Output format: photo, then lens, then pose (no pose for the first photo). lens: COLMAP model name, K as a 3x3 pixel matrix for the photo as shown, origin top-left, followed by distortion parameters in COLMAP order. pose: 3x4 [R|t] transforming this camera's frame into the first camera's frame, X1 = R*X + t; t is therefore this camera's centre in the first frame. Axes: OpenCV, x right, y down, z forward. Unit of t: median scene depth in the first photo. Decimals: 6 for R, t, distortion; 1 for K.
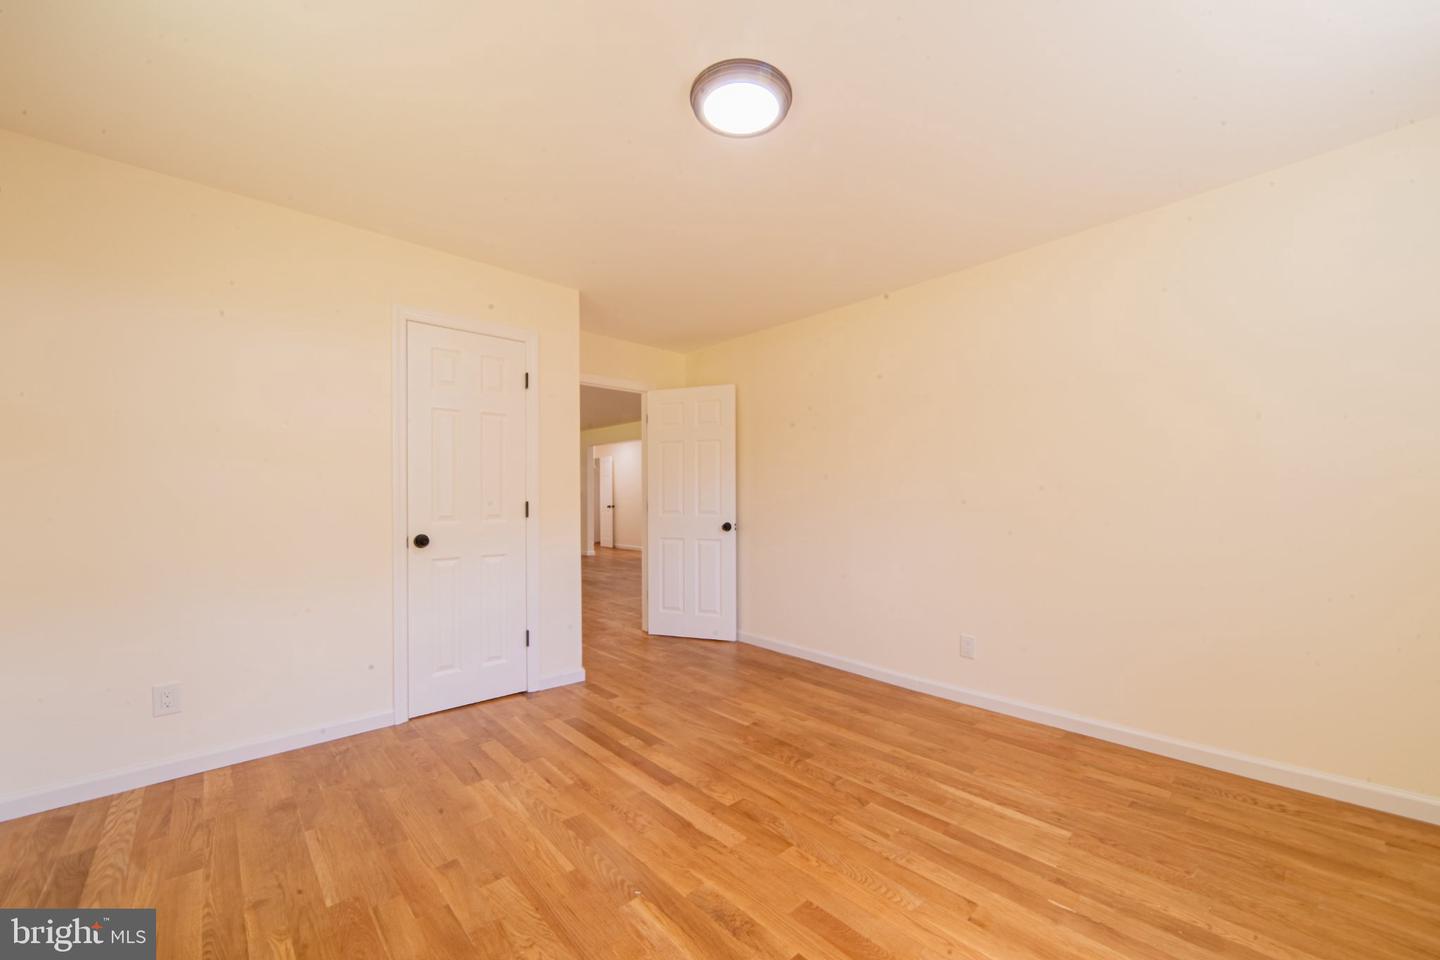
lens RADIAL K [[555.9, 0, 718.8], [0, 555.9, 495.7], [0, 0, 1]] dist [0.000748, 0.000060]
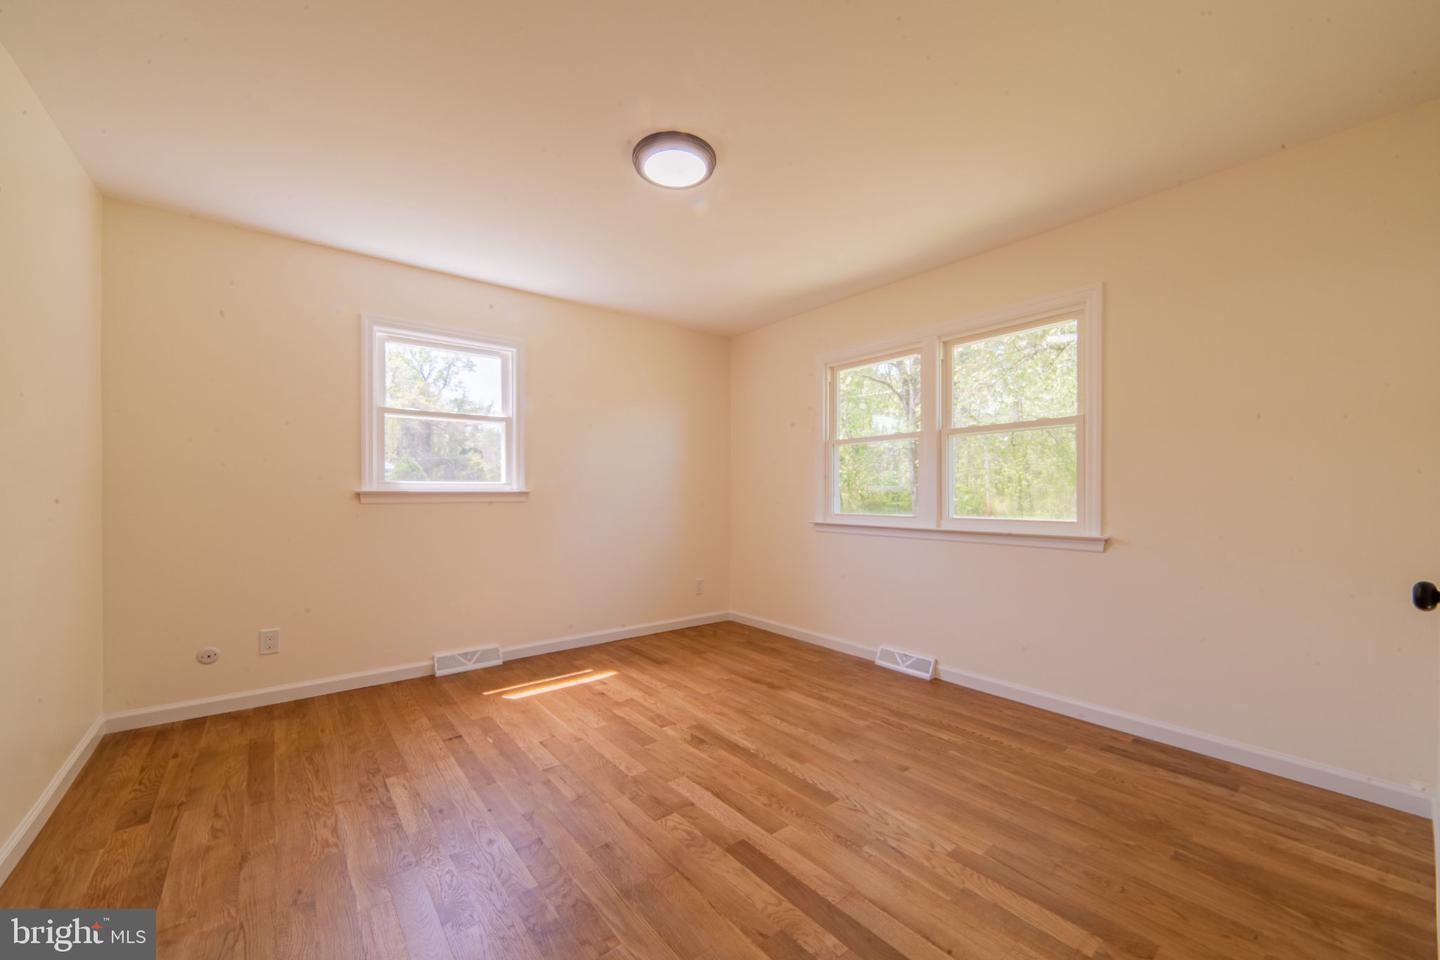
lens RADIAL K [[555.9, 0, 718.8], [0, 555.9, 495.7], [0, 0, 1]] dist [0.000748, 0.000060]
pose [[-0.997851, 0.003029, 0.065459, -0.122141], [0.002631, 0.999978, -0.006166, 0.027309], [-0.065476, -0.005980, -0.997836, 1.971012]]
